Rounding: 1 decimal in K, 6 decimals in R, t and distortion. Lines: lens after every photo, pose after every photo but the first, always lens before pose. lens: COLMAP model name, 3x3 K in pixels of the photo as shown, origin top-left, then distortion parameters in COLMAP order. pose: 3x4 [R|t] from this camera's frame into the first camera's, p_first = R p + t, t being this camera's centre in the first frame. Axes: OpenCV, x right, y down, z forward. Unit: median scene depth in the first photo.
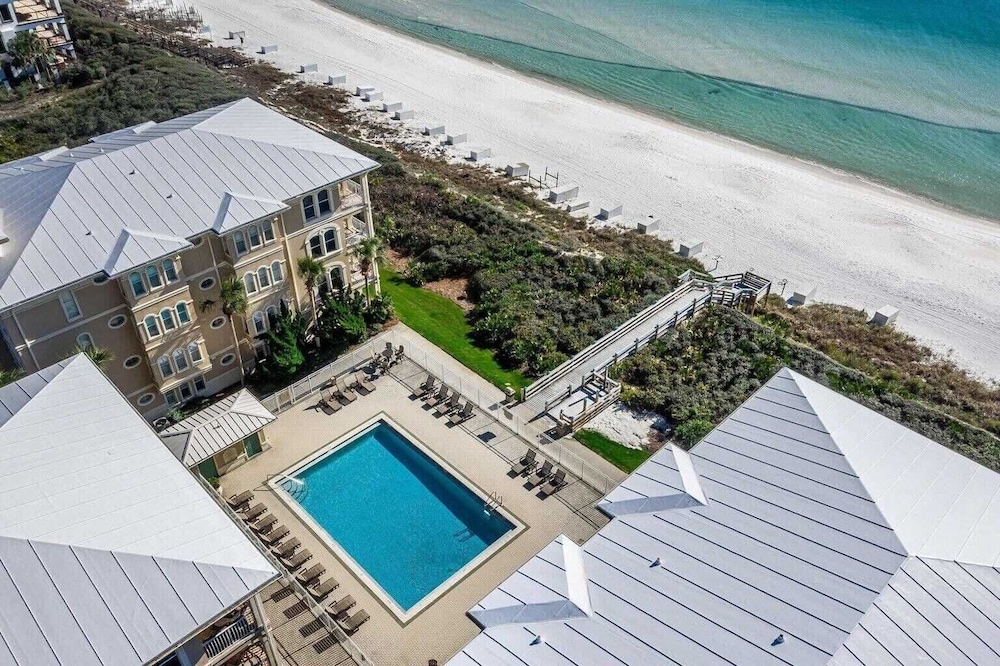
lens RADIAL K [[798.9, 0, 500.4], [0, 798.9, 333.9], [0, 0, 1]] dist [-0.010486, -0.001972]
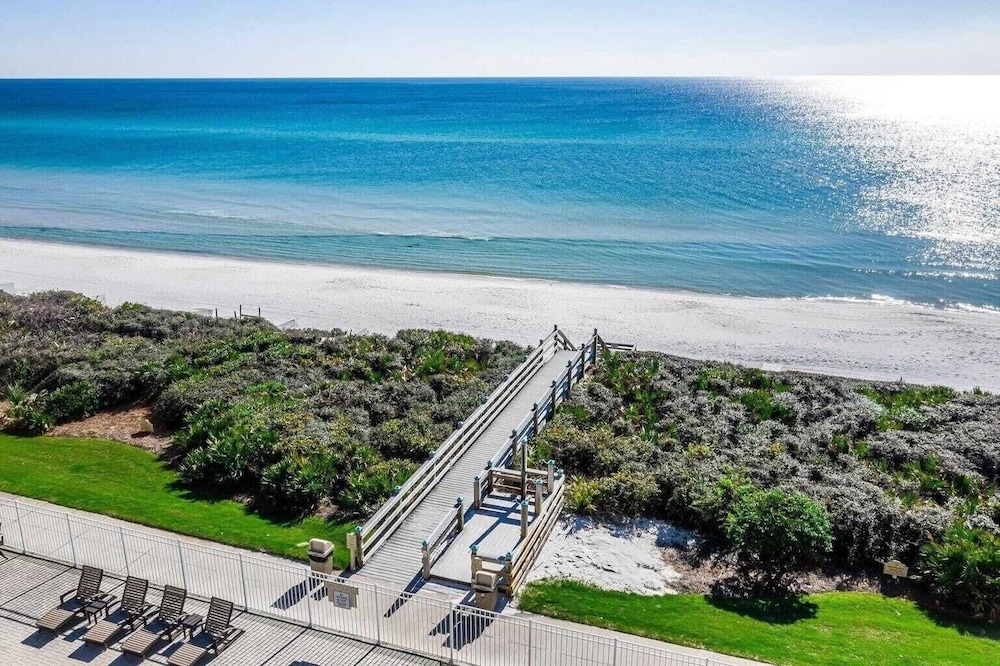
lens RADIAL K [[798.9, 0, 496.7], [0, 798.9, 332.4], [0, 0, 1]] dist [-0.010486, -0.001972]
pose [[0.898869, -0.133094, 0.417516, -0.055560], [0.264686, 0.924227, -0.275221, 0.098261], [-0.349249, 0.357898, 0.865987, 0.563908]]
